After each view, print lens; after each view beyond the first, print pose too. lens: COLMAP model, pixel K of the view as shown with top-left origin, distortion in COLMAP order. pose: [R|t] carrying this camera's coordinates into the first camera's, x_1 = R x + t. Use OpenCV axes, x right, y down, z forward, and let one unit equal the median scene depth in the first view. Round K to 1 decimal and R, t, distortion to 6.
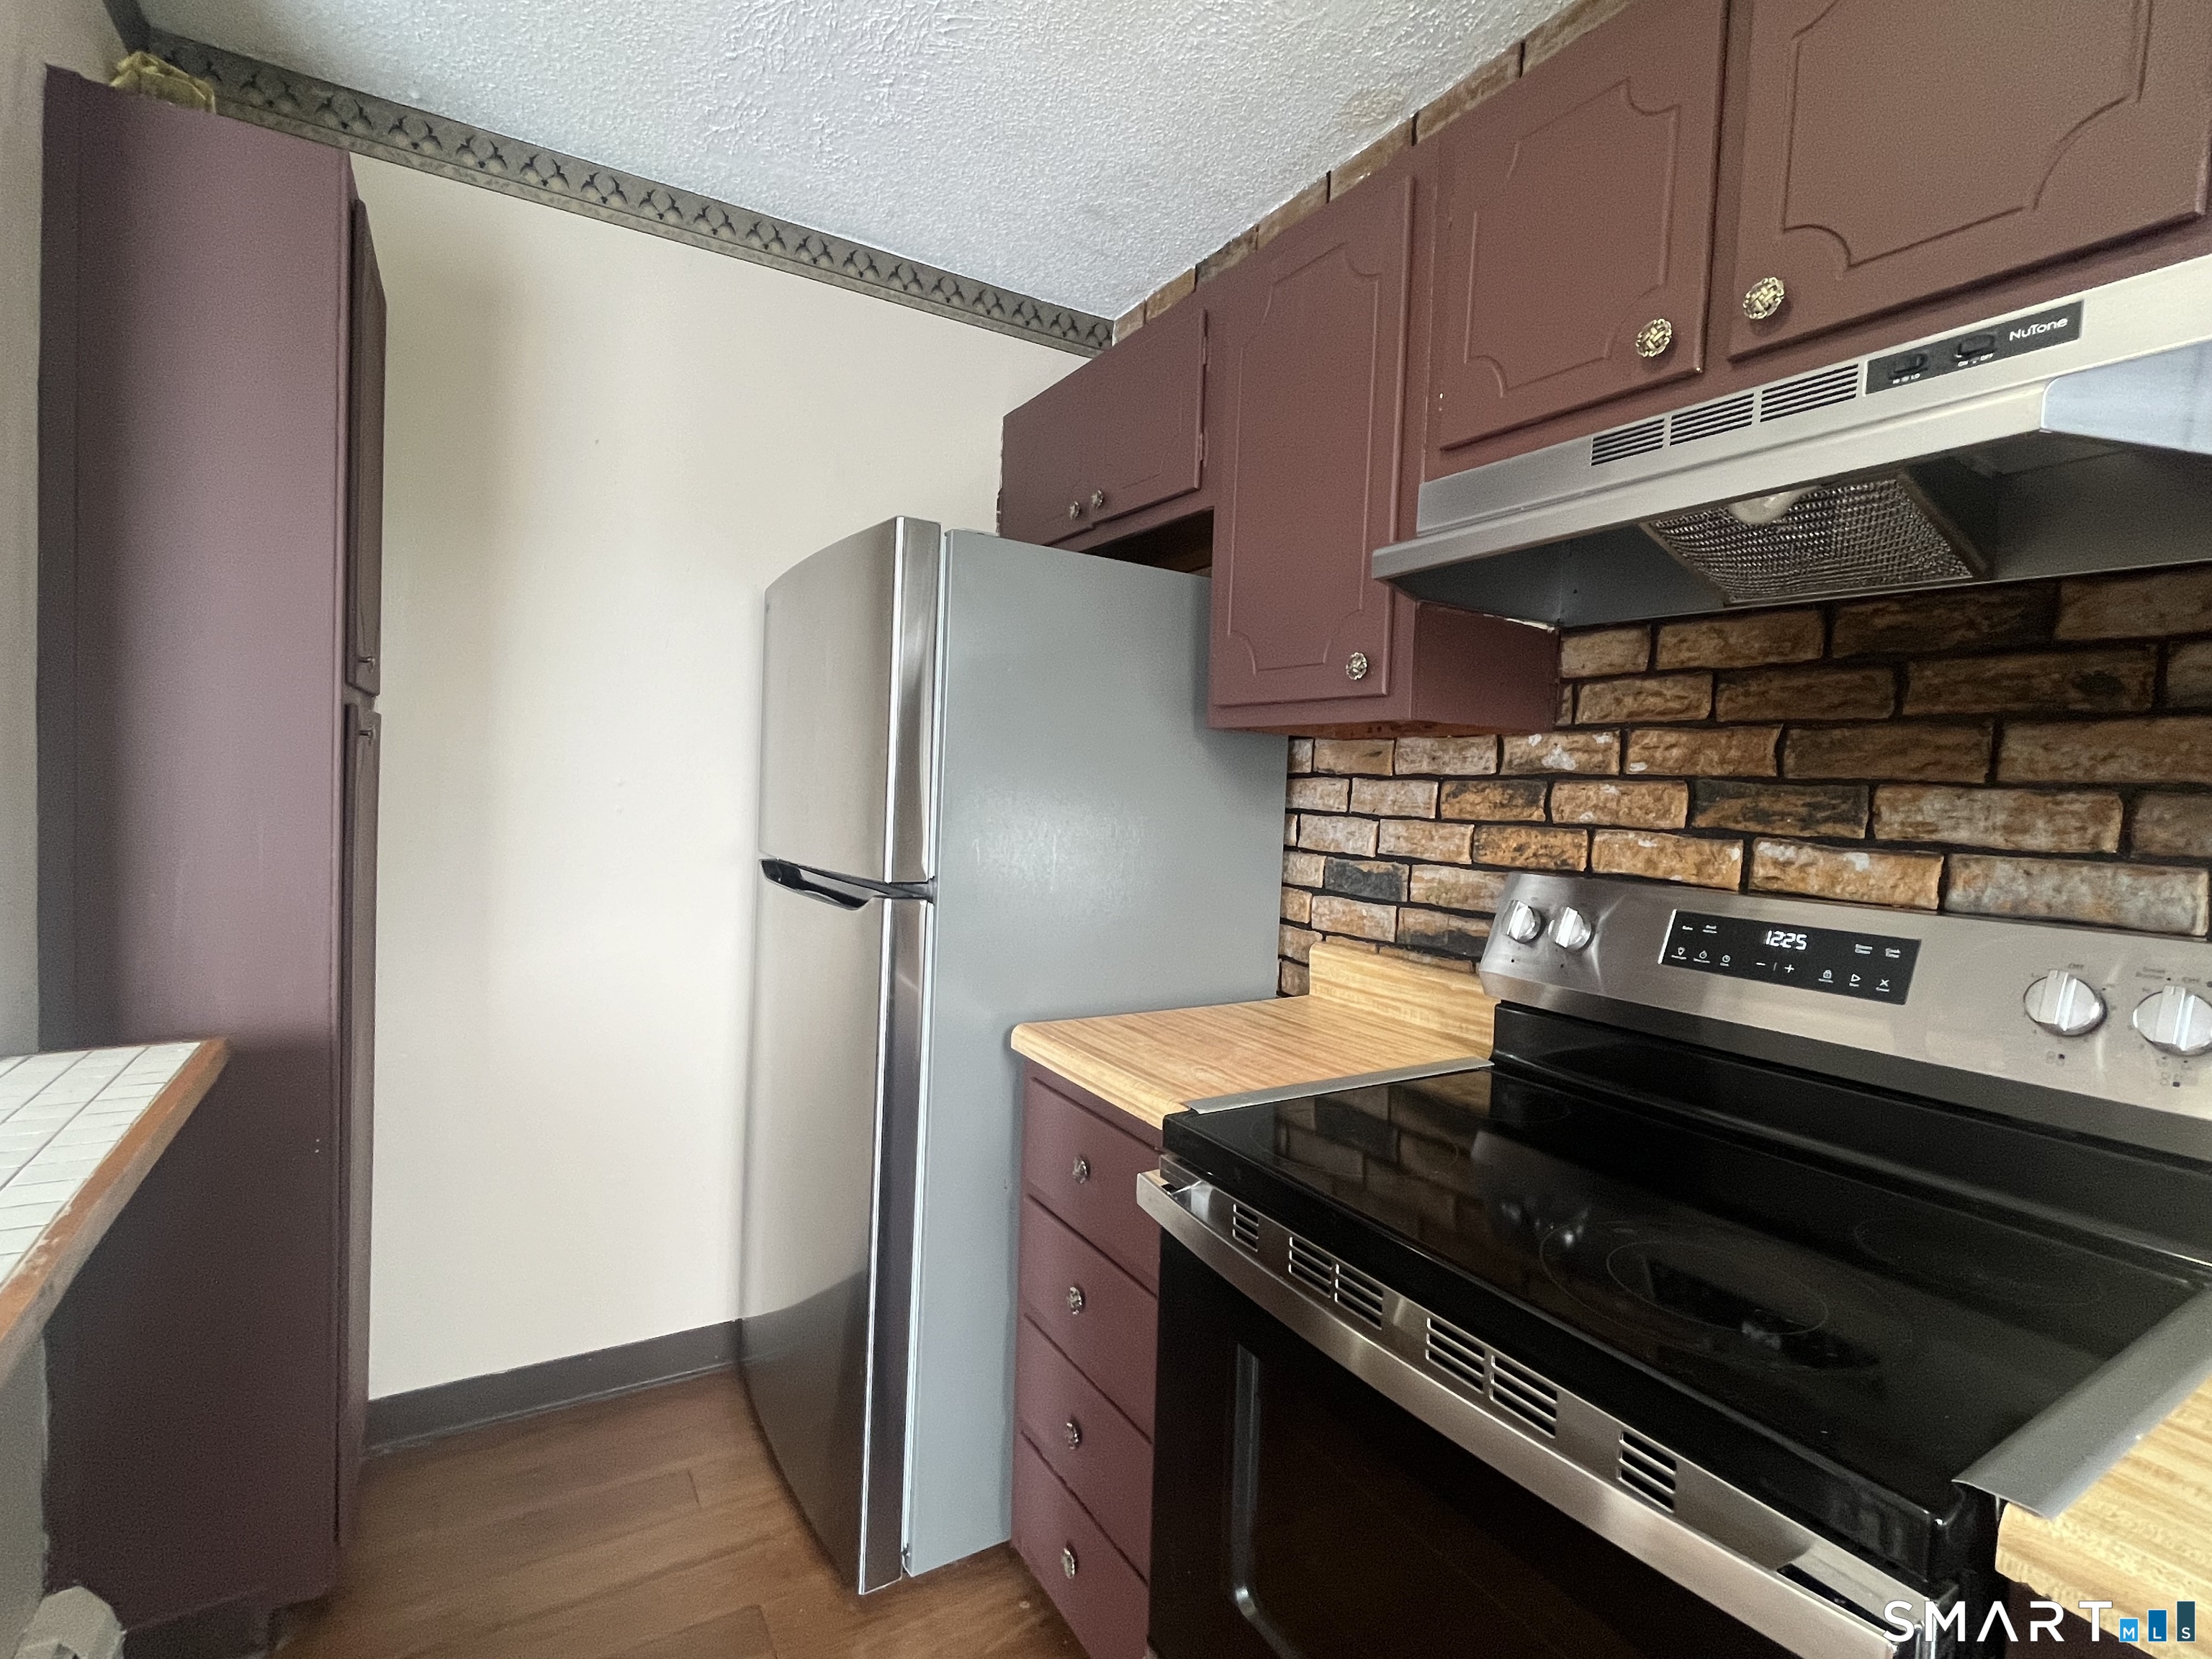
lens RADIAL K [[1043.6, 0, 1106.0], [0, 1043.6, 829.5], [0, 0, 1]] dist [0.001311, -0.000139]
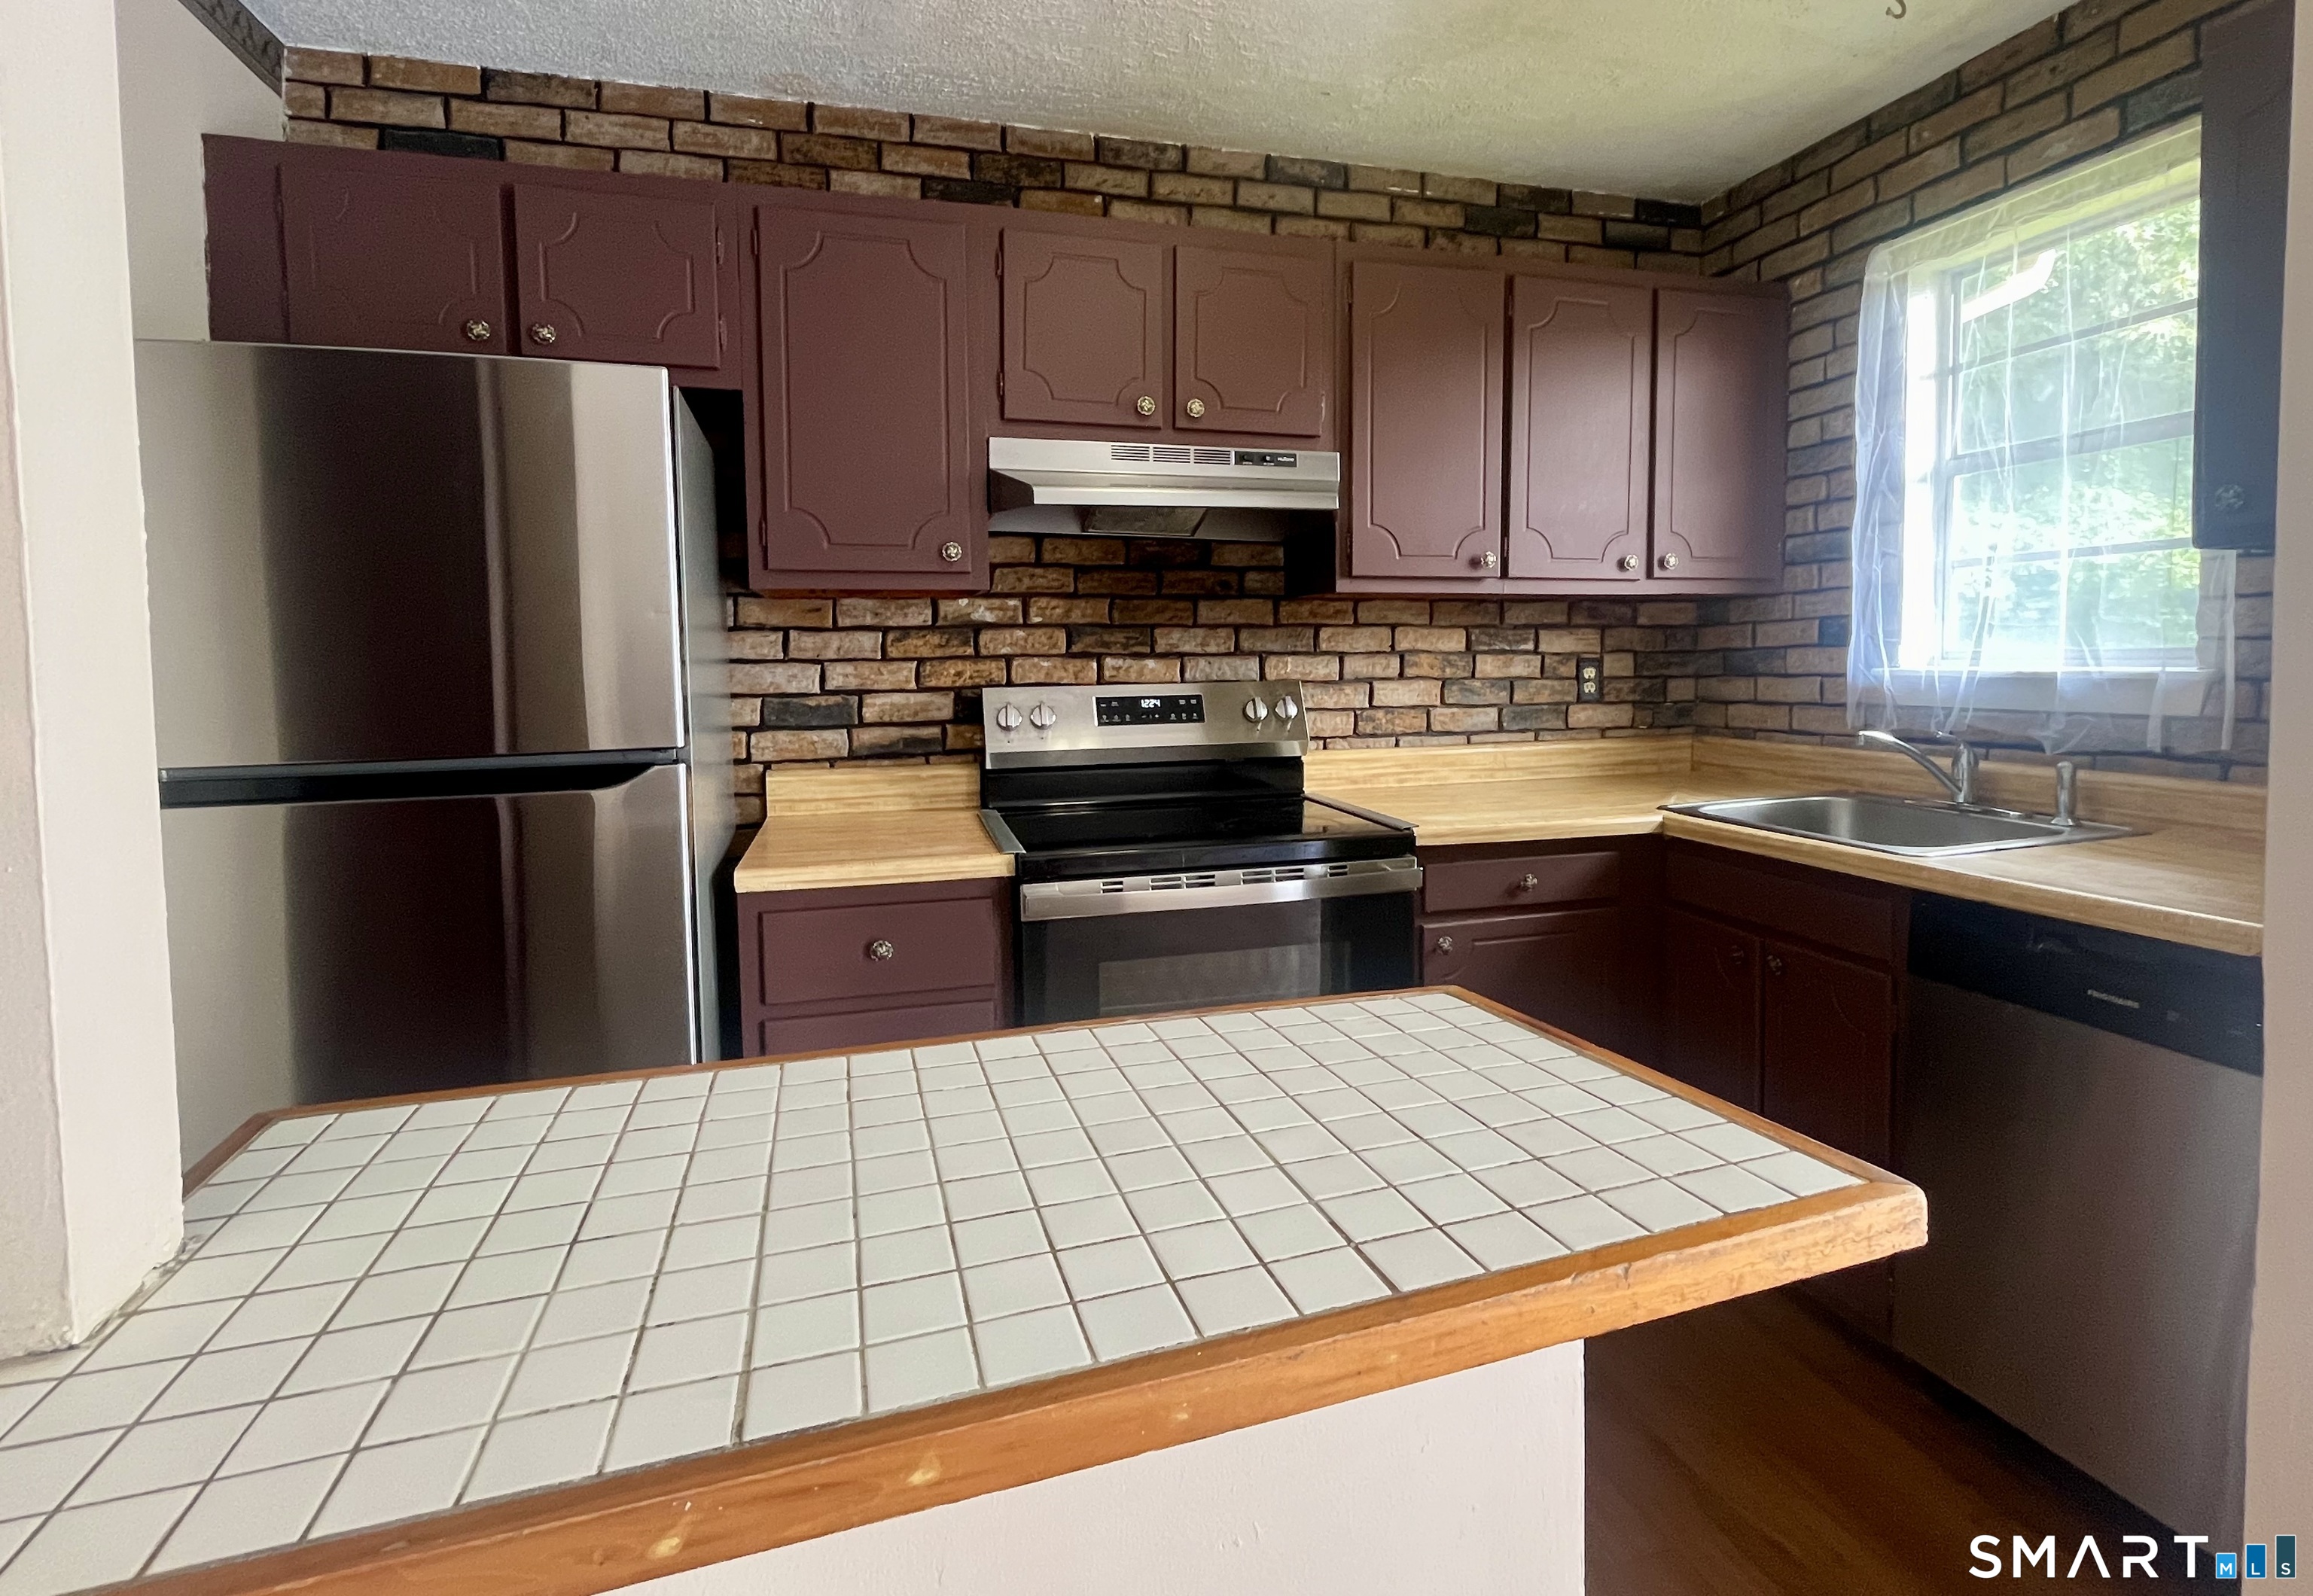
lens RADIAL K [[1132.0, 0, 1154.9], [0, 1132.0, 717.0], [0, 0, 1]] dist [-0.000784, 0.000034]
pose [[0.267652, -0.098869, 0.958430, -1.090555], [0.061603, 0.994442, 0.085381, -0.042122], [-0.961544, 0.036190, 0.272255, 0.282212]]
